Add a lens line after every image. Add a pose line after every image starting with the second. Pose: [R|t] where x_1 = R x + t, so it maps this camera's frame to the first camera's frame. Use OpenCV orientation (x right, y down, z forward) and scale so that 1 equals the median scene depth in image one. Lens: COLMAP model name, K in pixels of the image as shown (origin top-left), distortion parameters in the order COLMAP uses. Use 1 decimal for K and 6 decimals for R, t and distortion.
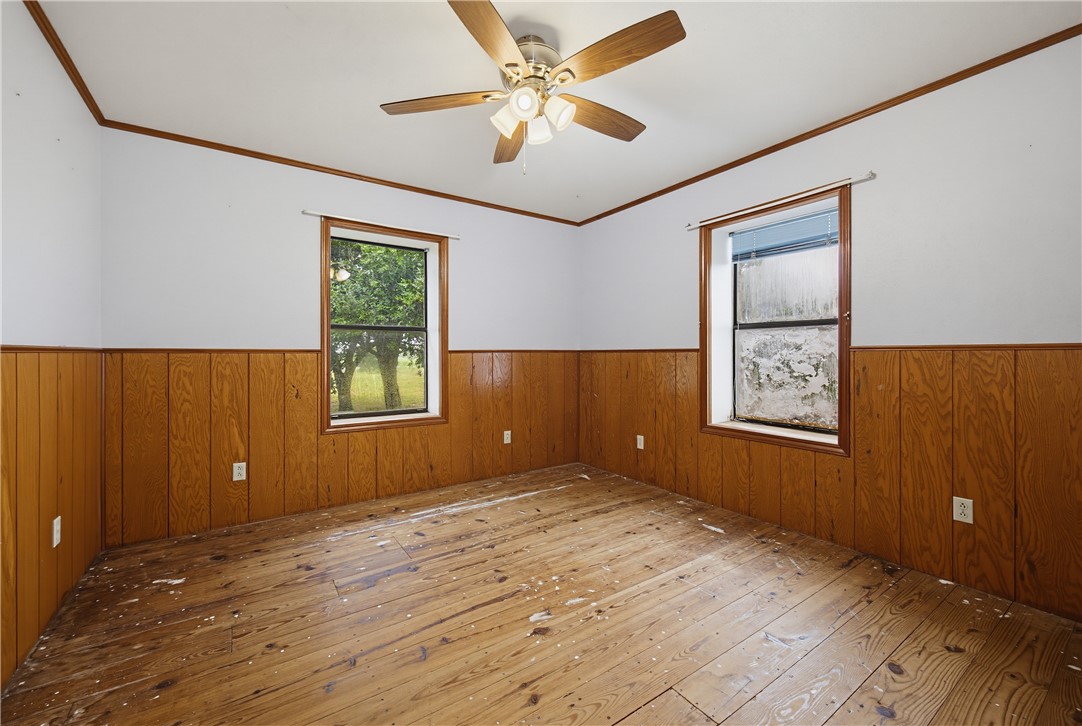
lens RADIAL K [[442.0, 0, 536.3], [0, 442.0, 357.1], [0, 0, 1]] dist [0.001581, 0.000025]
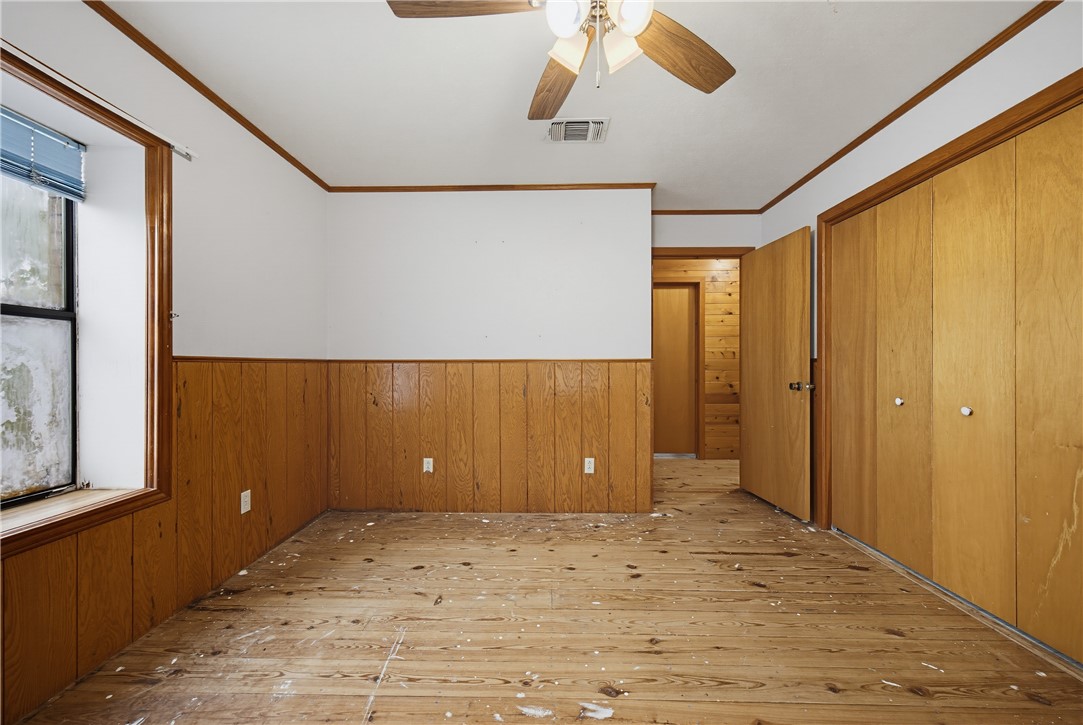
lens RADIAL K [[417.1, 0, 541.9], [0, 417.1, 361.3], [0, 0, 1]] dist [0.010427, -0.000529]
pose [[-0.811849, 0.007023, 0.583825, -0.281681], [0.006636, 0.999974, -0.002802, -0.009481], [-0.583830, 0.001600, -0.811875, 1.359840]]
